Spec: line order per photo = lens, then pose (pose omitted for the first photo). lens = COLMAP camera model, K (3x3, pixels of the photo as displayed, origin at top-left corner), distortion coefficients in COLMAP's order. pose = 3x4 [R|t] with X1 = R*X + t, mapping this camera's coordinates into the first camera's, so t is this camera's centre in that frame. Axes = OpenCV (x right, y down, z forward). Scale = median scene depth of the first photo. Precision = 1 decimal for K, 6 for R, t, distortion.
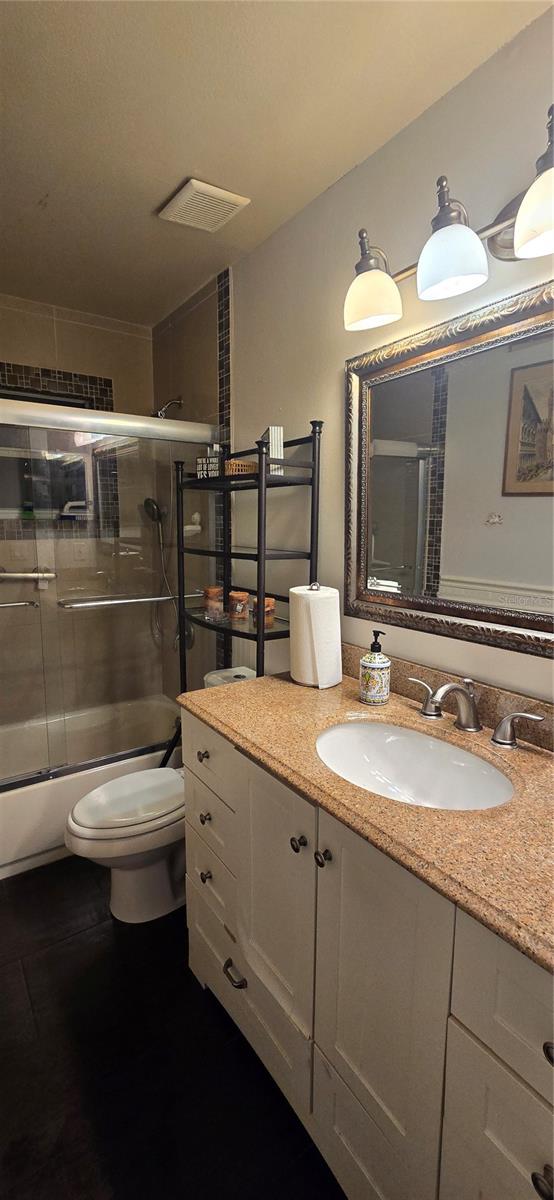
lens RADIAL K [[492.2, 0, 273.0], [0, 492.2, 601.4], [0, 0, 1]] dist [-0.002263, 0.000095]
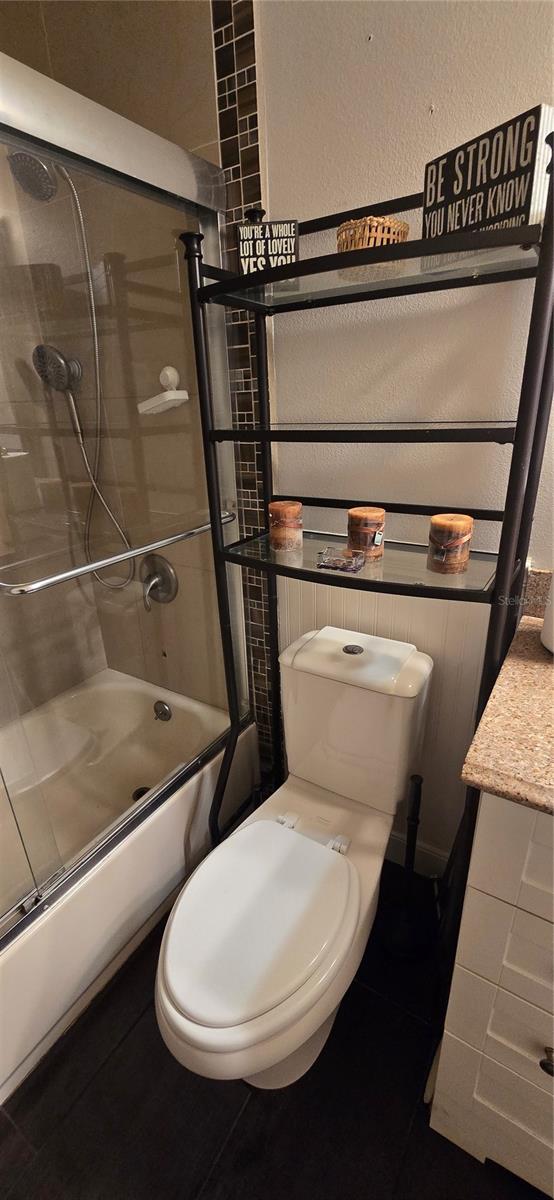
lens RADIAL K [[487.9, 0, 276.7], [0, 487.9, 603.0], [0, 0, 1]] dist [-0.002912, -0.000413]
pose [[0.921292, -0.188896, 0.339911, -0.334153], [0.106495, 0.963236, 0.246648, -0.056935], [-0.374005, -0.191036, 0.907538, 0.488687]]
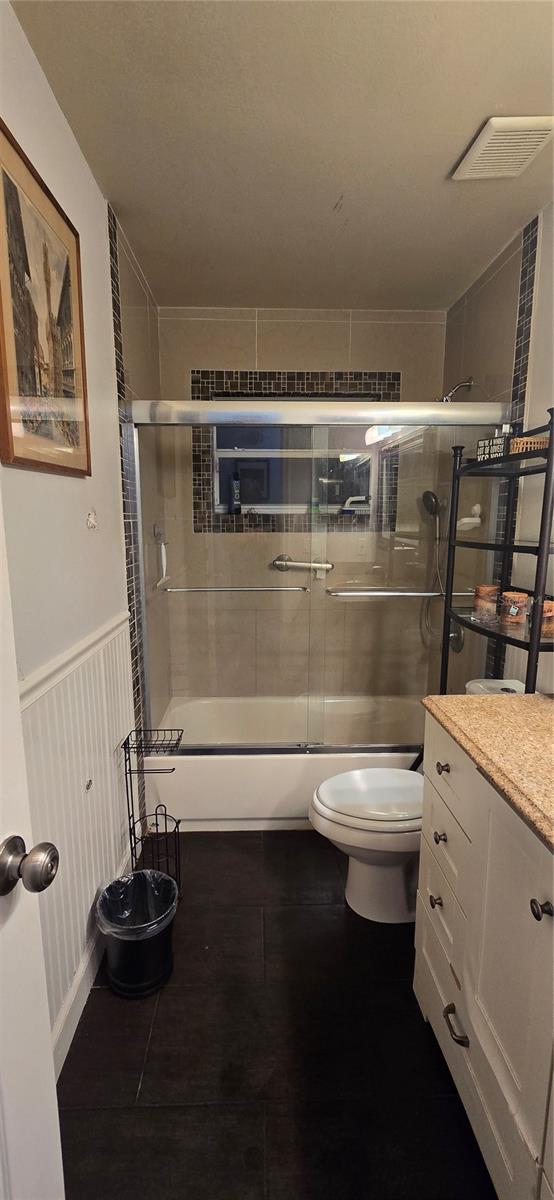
lens RADIAL K [[487.9, 0, 276.7], [0, 487.9, 603.0], [0, 0, 1]] dist [-0.002912, -0.000413]
pose [[0.842015, 0.082450, -0.533116, 0.033315], [-0.081051, 0.996369, 0.026081, 0.010344], [0.533331, 0.021249, 0.845640, 0.053885]]
